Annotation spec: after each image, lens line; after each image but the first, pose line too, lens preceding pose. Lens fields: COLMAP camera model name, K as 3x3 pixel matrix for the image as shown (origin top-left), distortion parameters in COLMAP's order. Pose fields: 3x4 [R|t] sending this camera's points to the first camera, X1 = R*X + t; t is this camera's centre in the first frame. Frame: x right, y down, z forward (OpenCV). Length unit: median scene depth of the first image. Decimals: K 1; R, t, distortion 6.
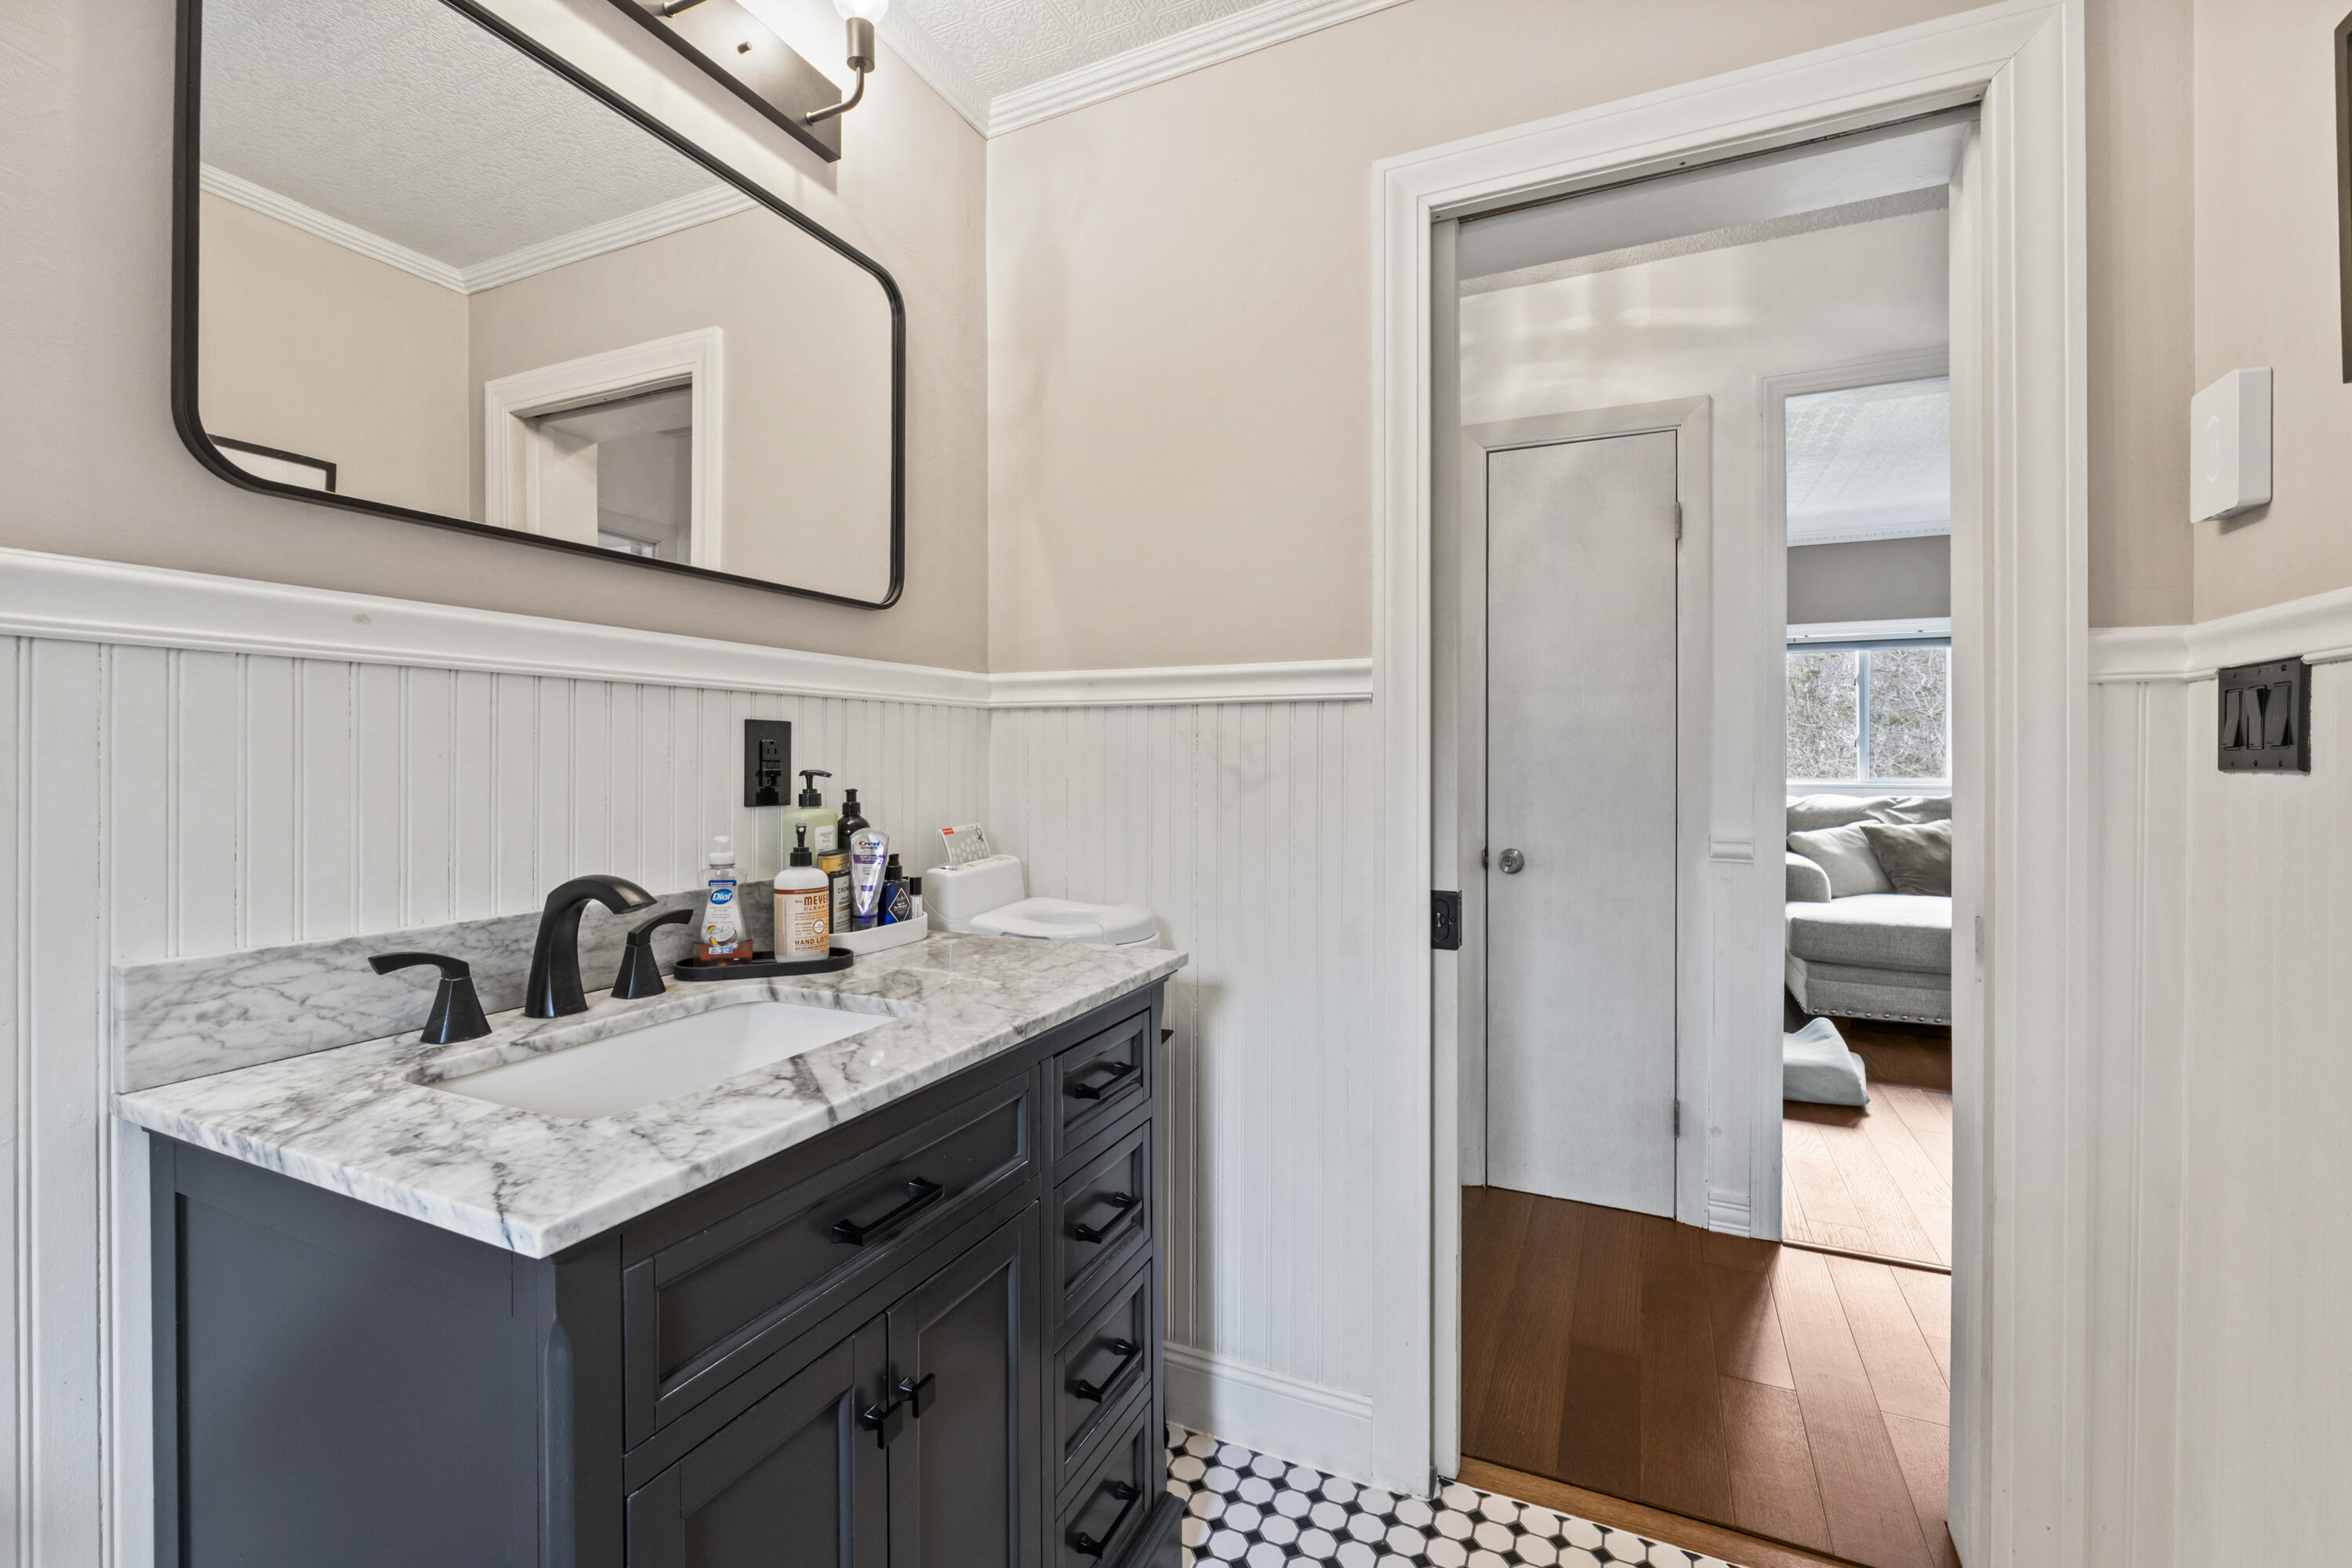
lens RADIAL K [[1002.8, 0, 1179.3], [0, 1002.8, 774.6], [0, 0, 1]] dist [0.001186, -0.000214]
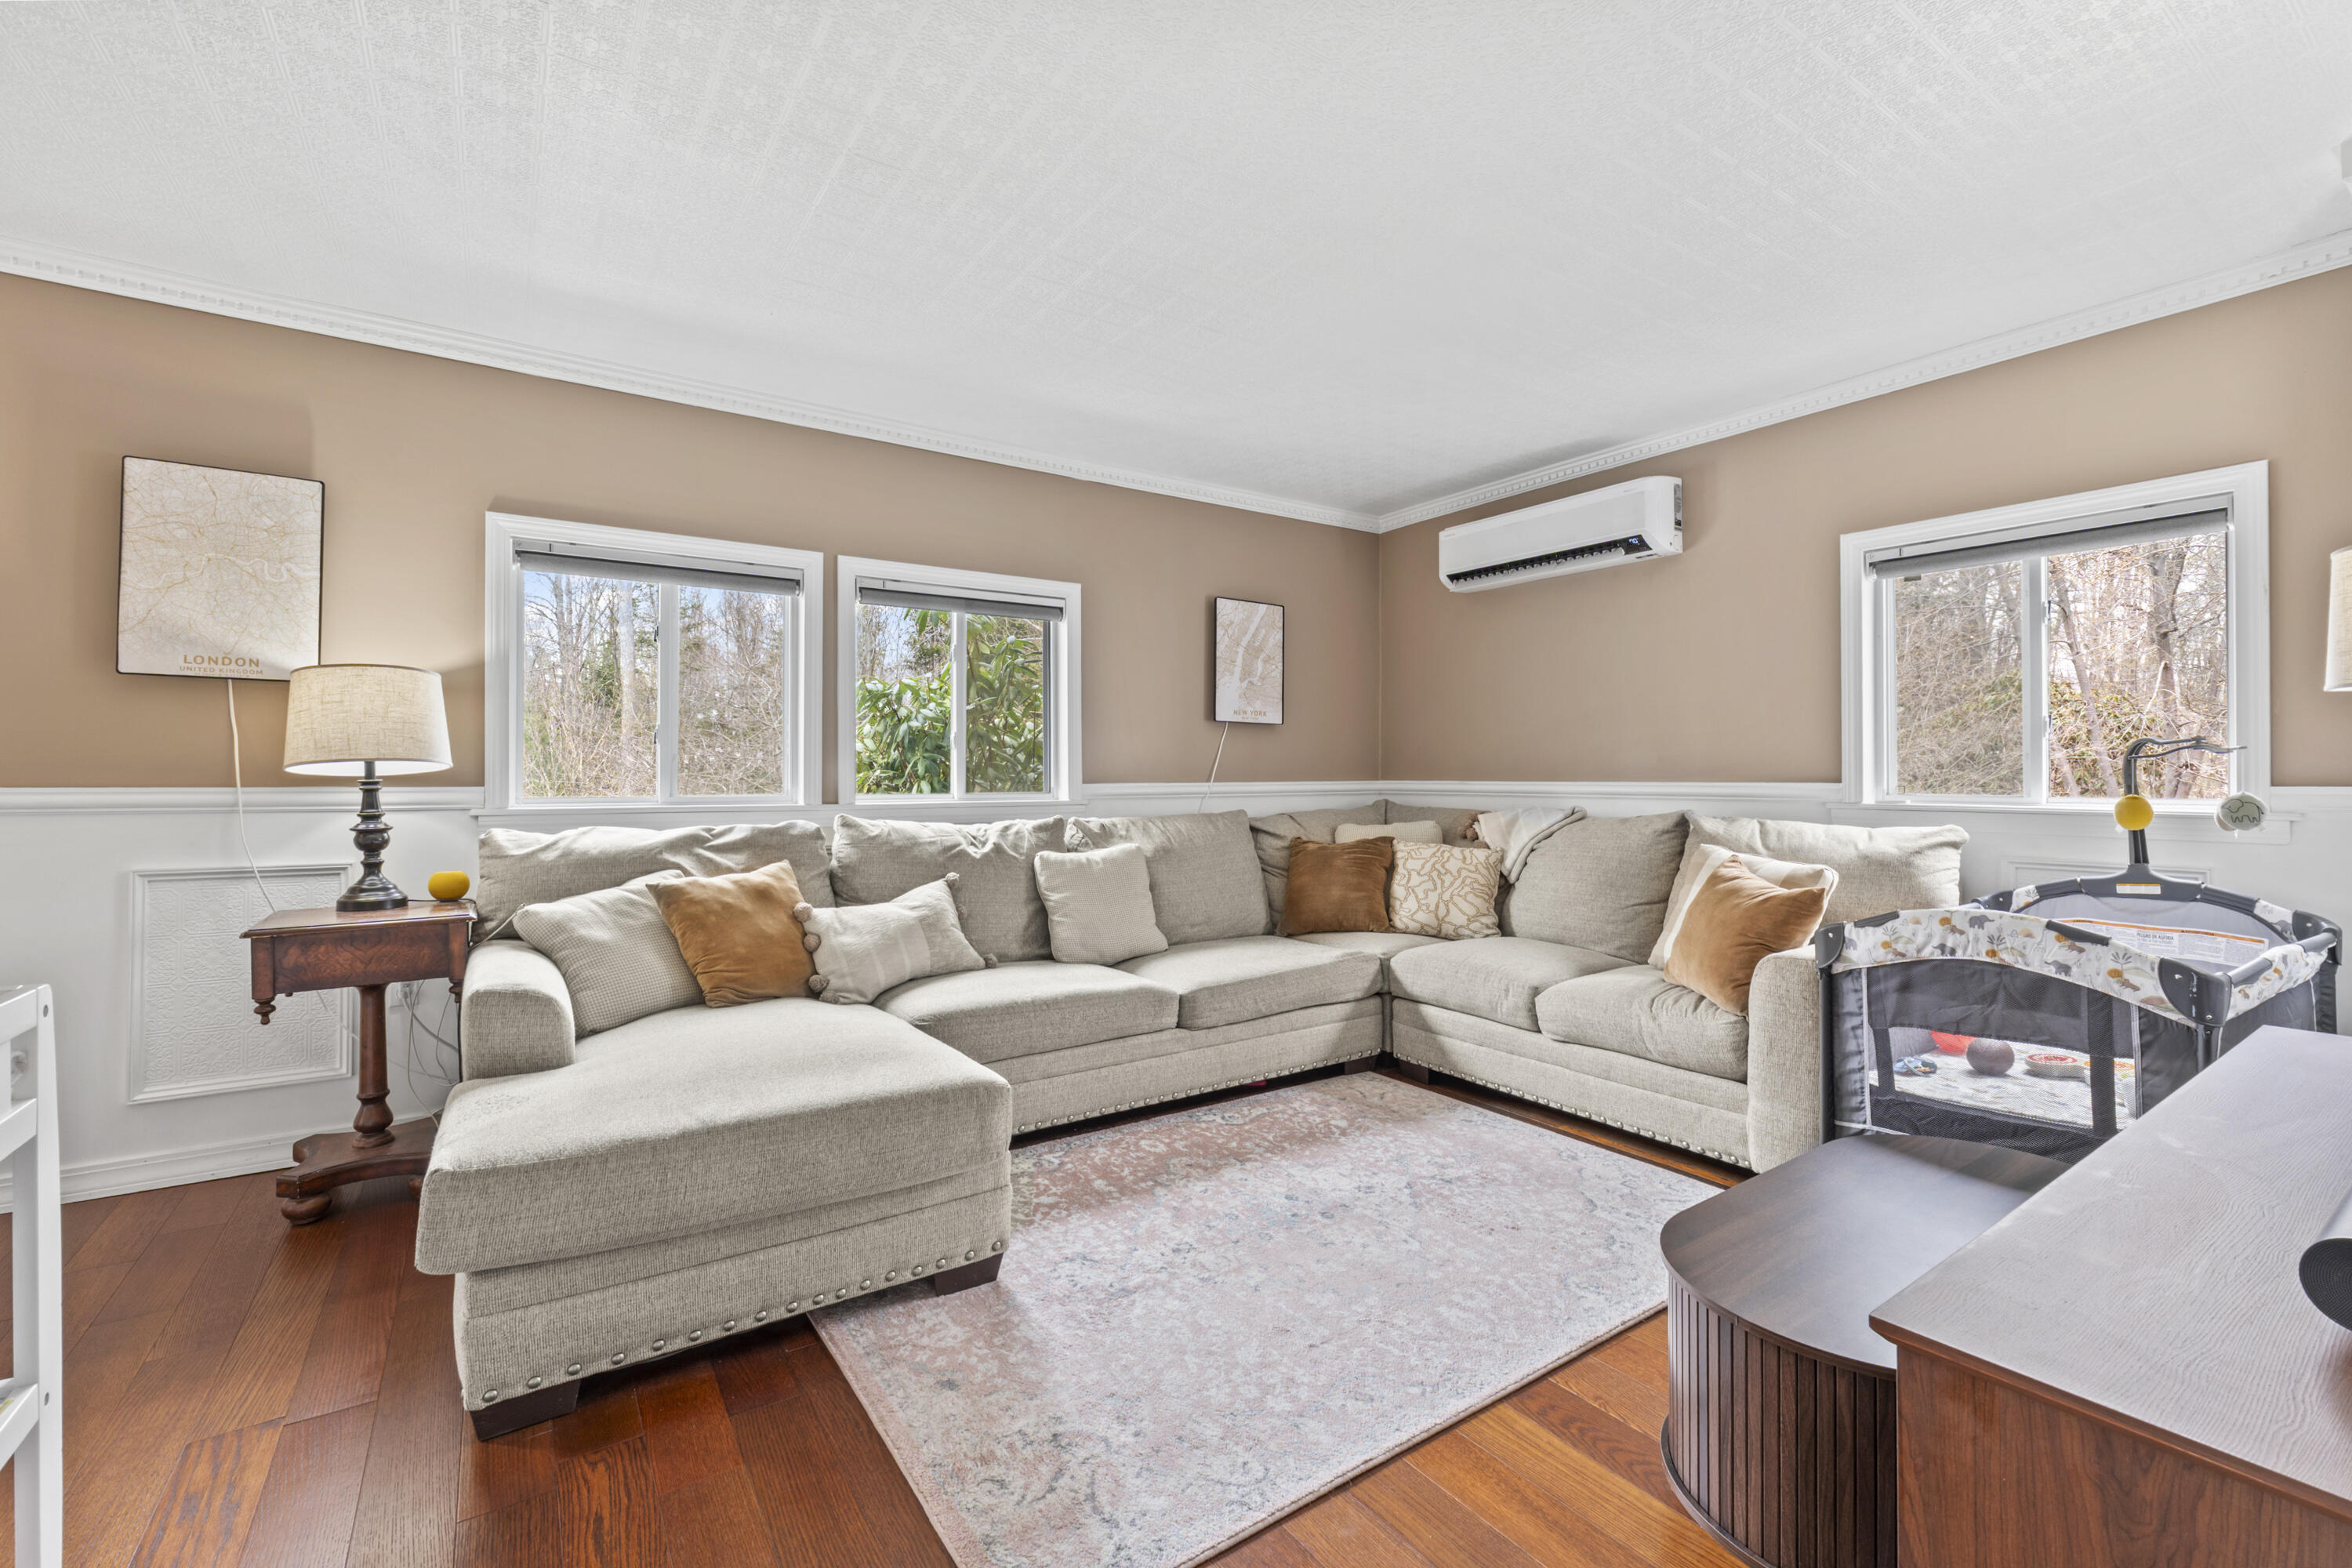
lens RADIAL K [[1002.8, 0, 1184.3], [0, 1002.8, 788.5], [0, 0, 1]] dist [0.001186, -0.000214]
pose [[0.516170, -0.001615, 0.856484, 0.350715], [0.009090, 0.999952, -0.003592, 0.002807], [-0.856438, 0.009639, 0.516160, 0.450720]]
